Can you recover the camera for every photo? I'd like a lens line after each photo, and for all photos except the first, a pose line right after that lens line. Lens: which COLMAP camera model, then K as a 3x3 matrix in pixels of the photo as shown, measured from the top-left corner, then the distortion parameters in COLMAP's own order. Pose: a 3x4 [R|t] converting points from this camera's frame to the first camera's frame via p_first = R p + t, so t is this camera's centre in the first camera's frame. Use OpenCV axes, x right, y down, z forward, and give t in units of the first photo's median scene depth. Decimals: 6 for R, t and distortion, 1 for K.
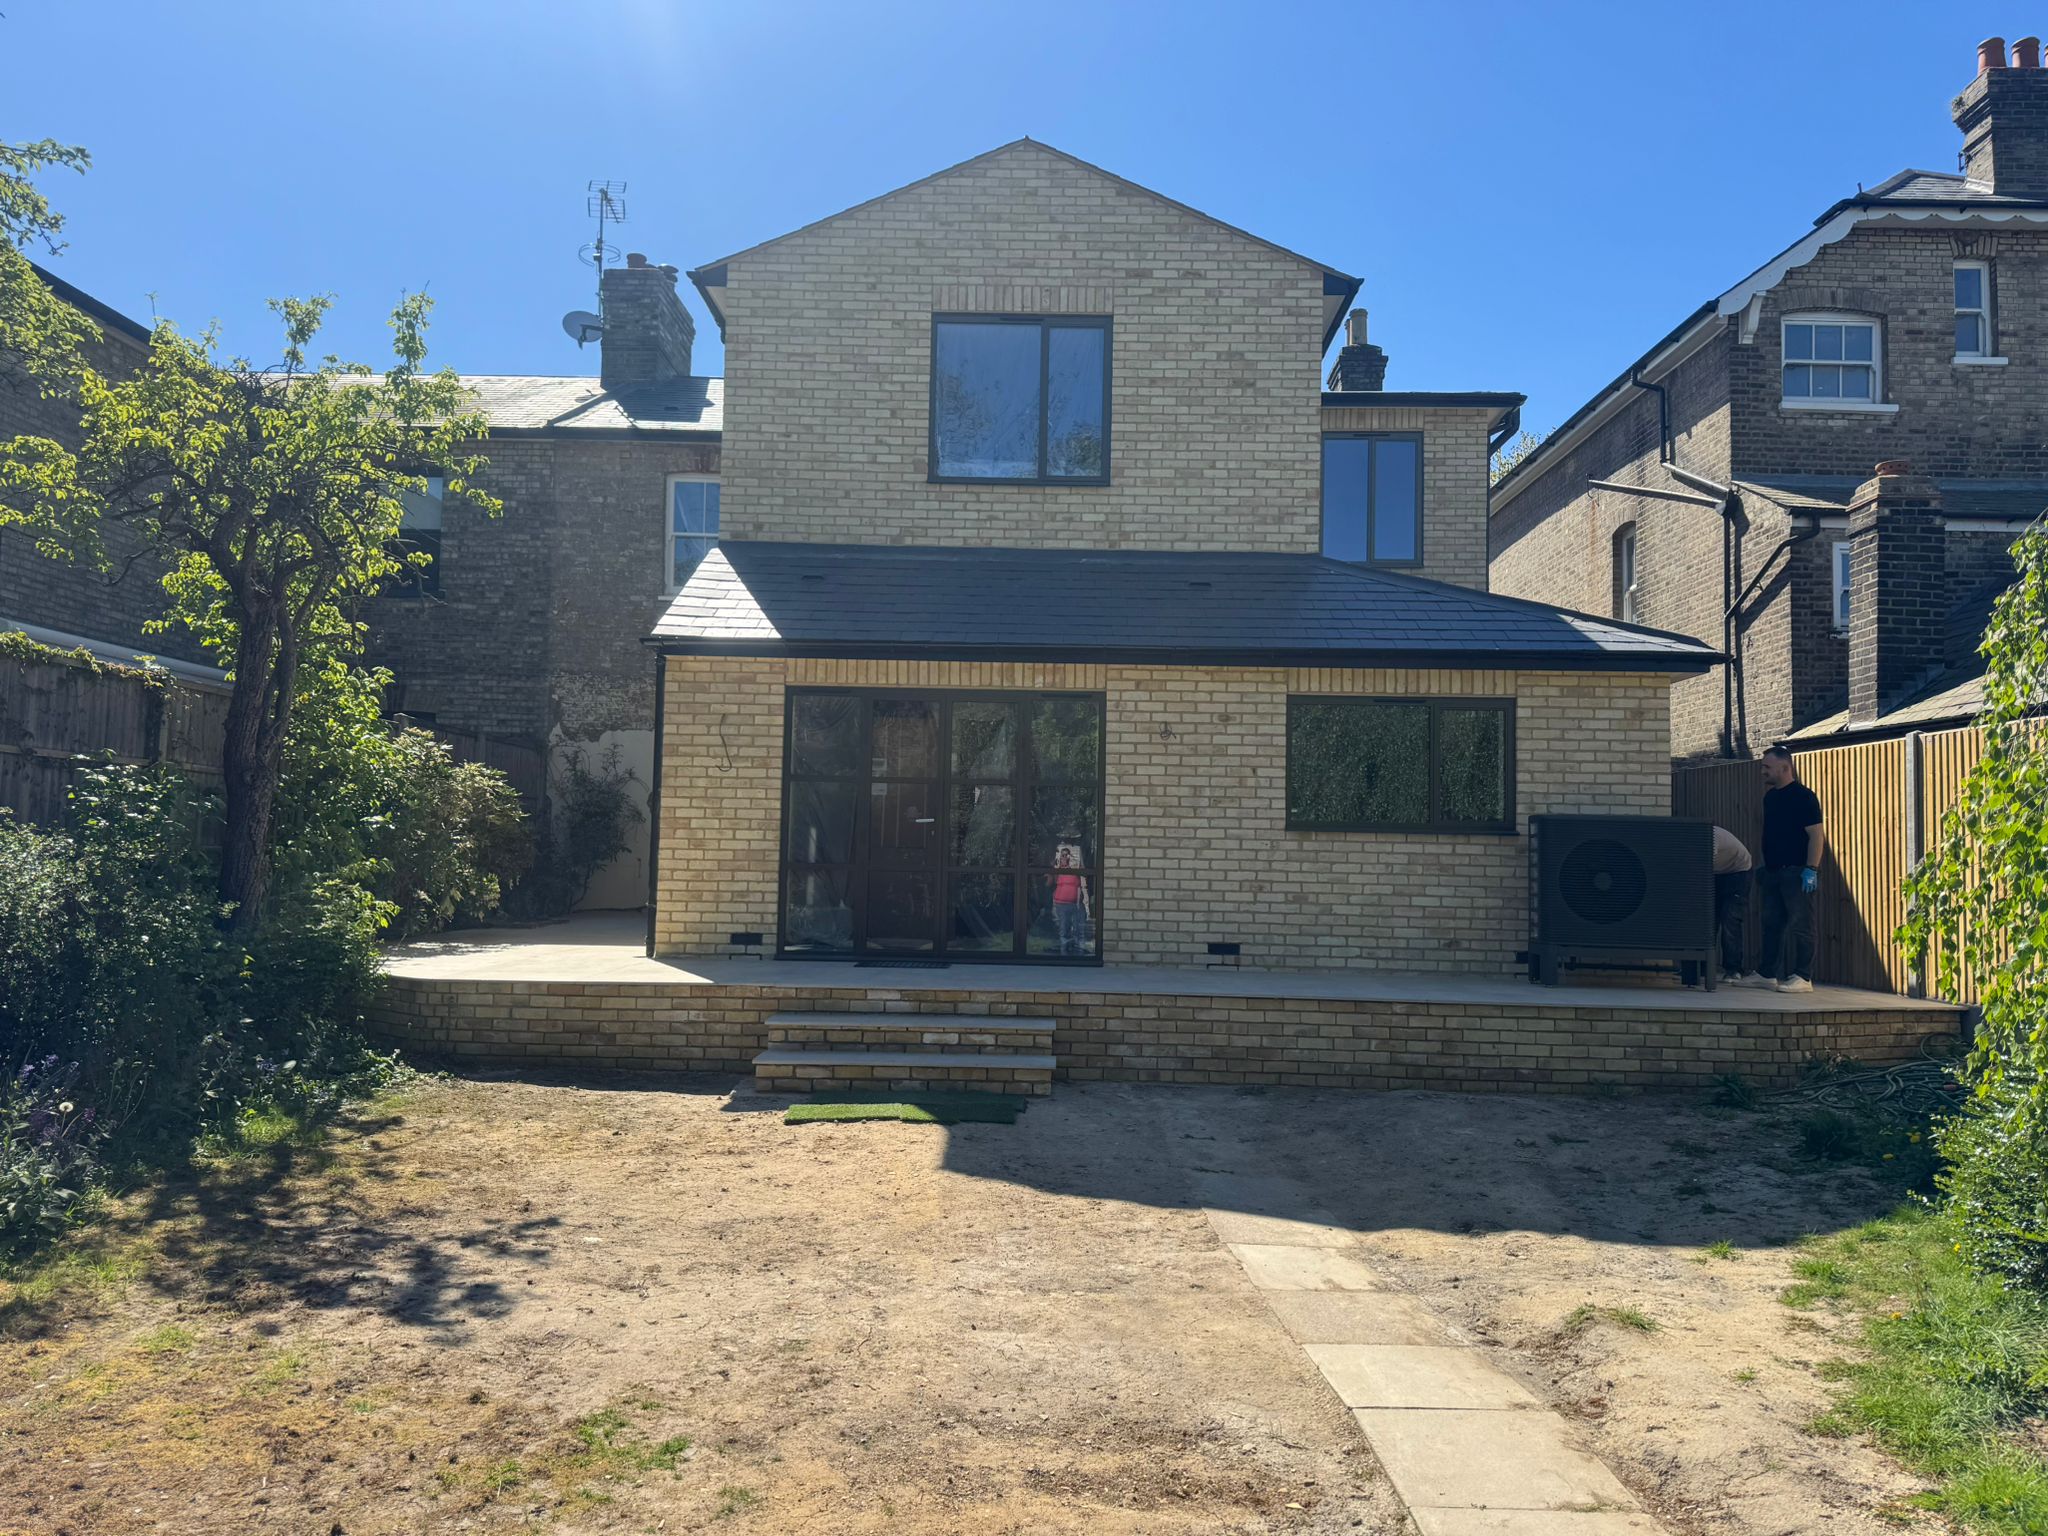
lens RADIAL K [[1569.5, 0, 1024.0], [0, 1569.5, 768.0], [0, 0, 1]] dist [0.122174, -0.093489]
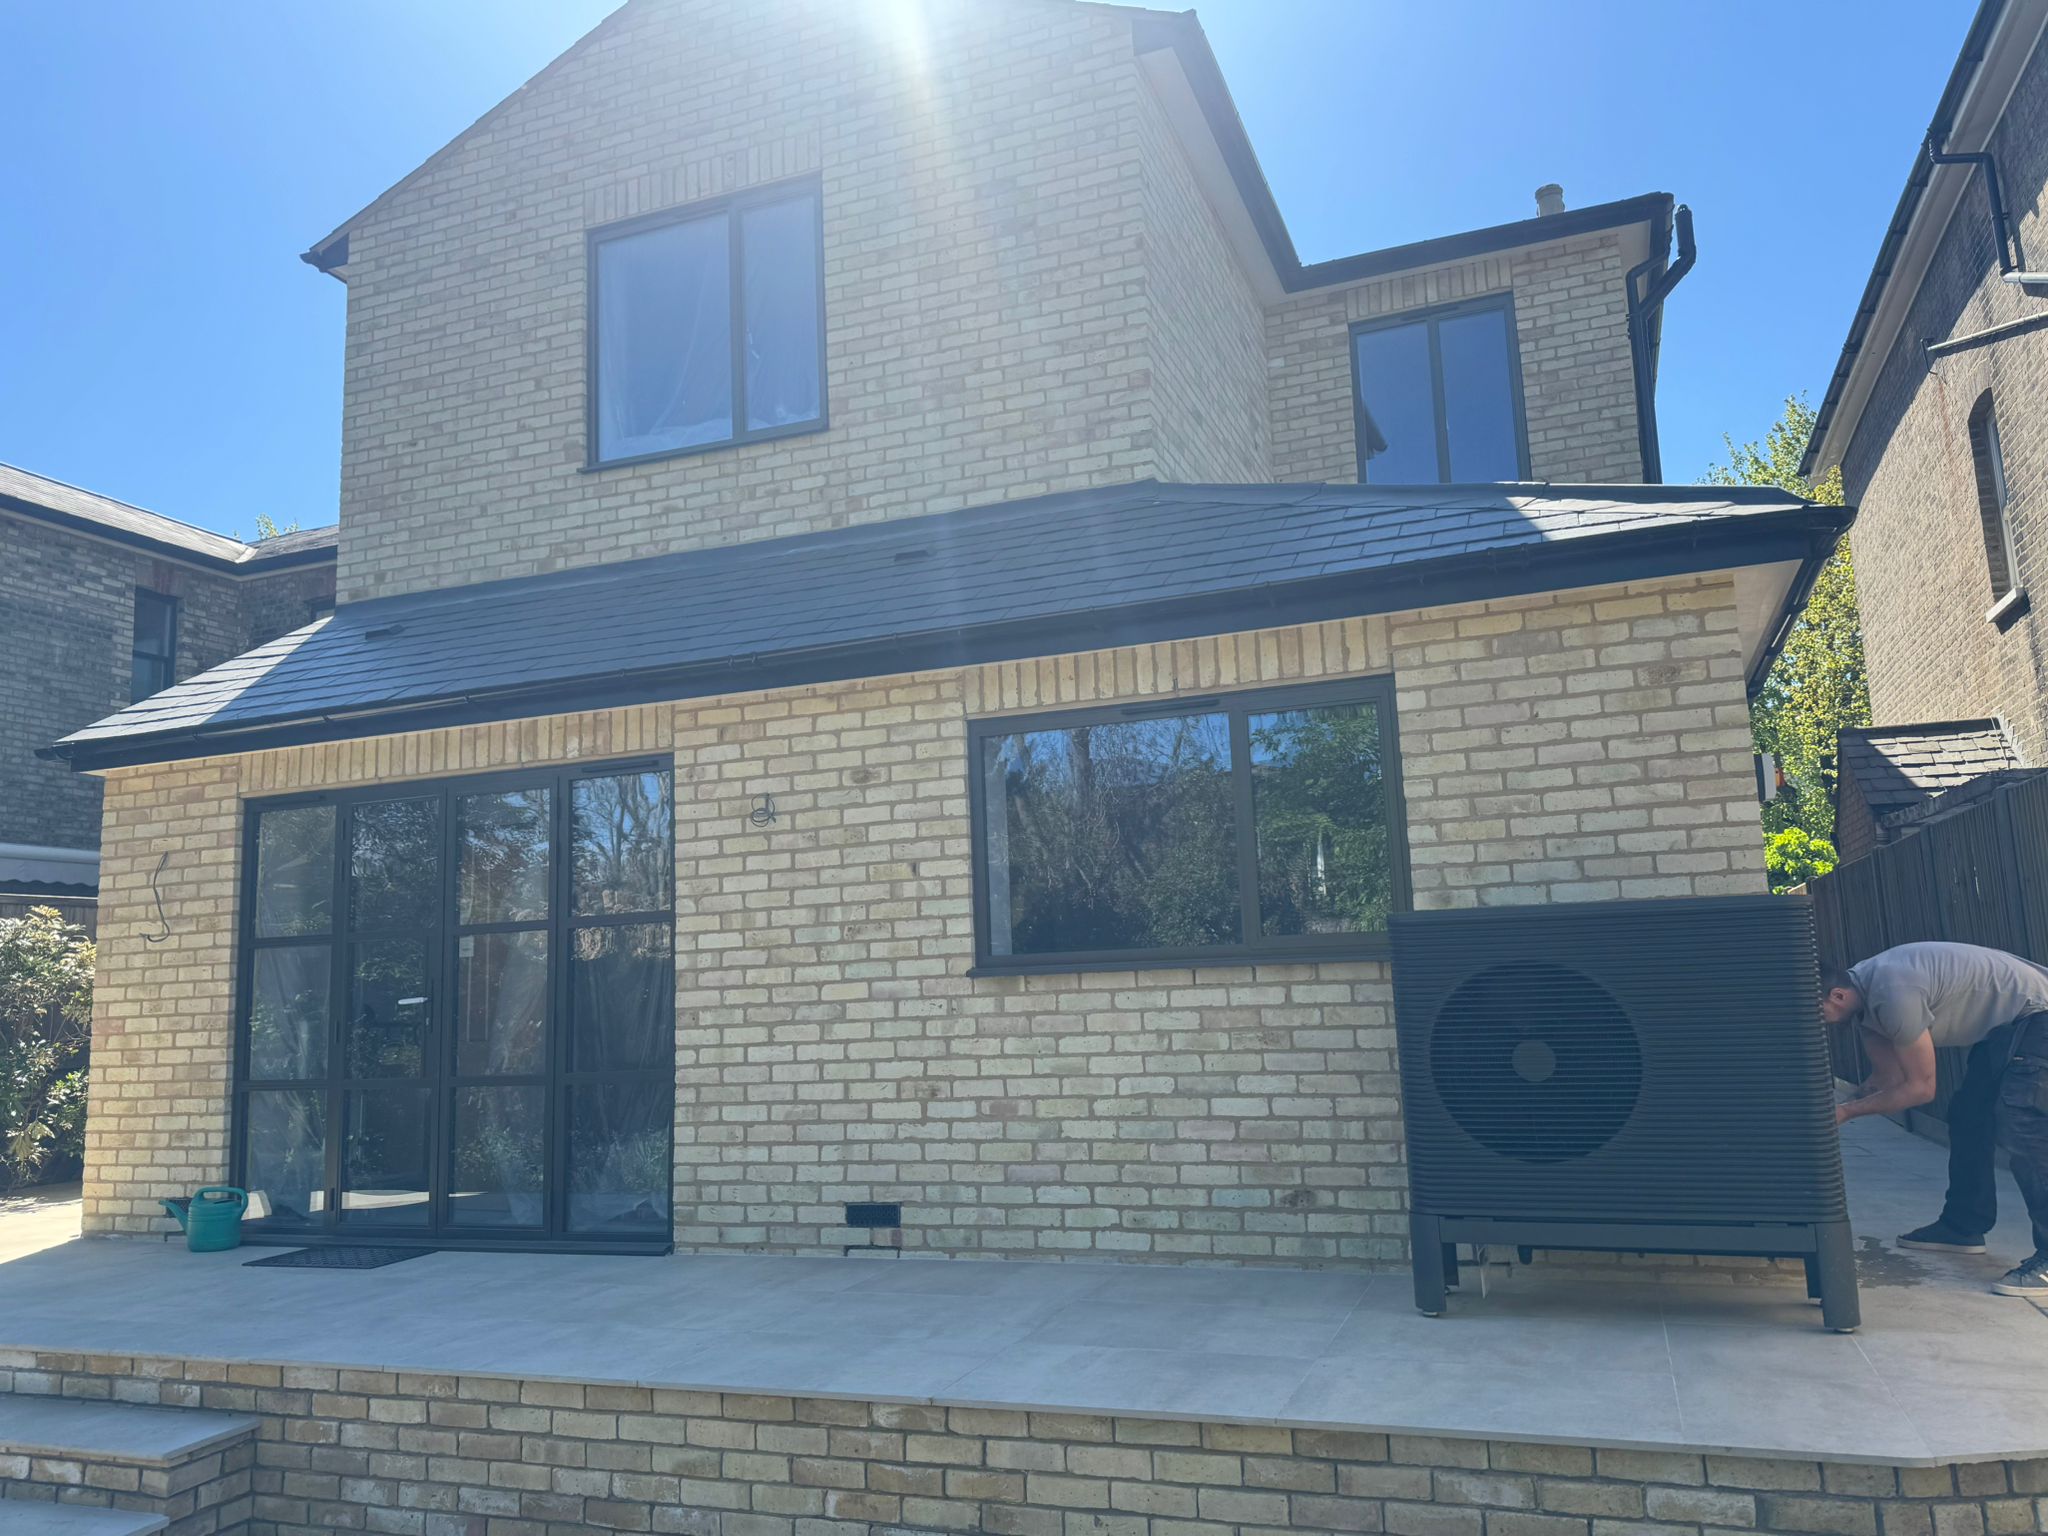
lens RADIAL K [[1555.9, 0, 1016.4], [0, 1555.9, 750.2], [0, 0, 1]] dist [0.076801, -0.088654]
pose [[0.931871, -0.111745, -0.345151, 0.365810], [0.080092, 0.991274, -0.104692, 0.020195], [0.353838, 0.069916, 0.932690, 0.517262]]
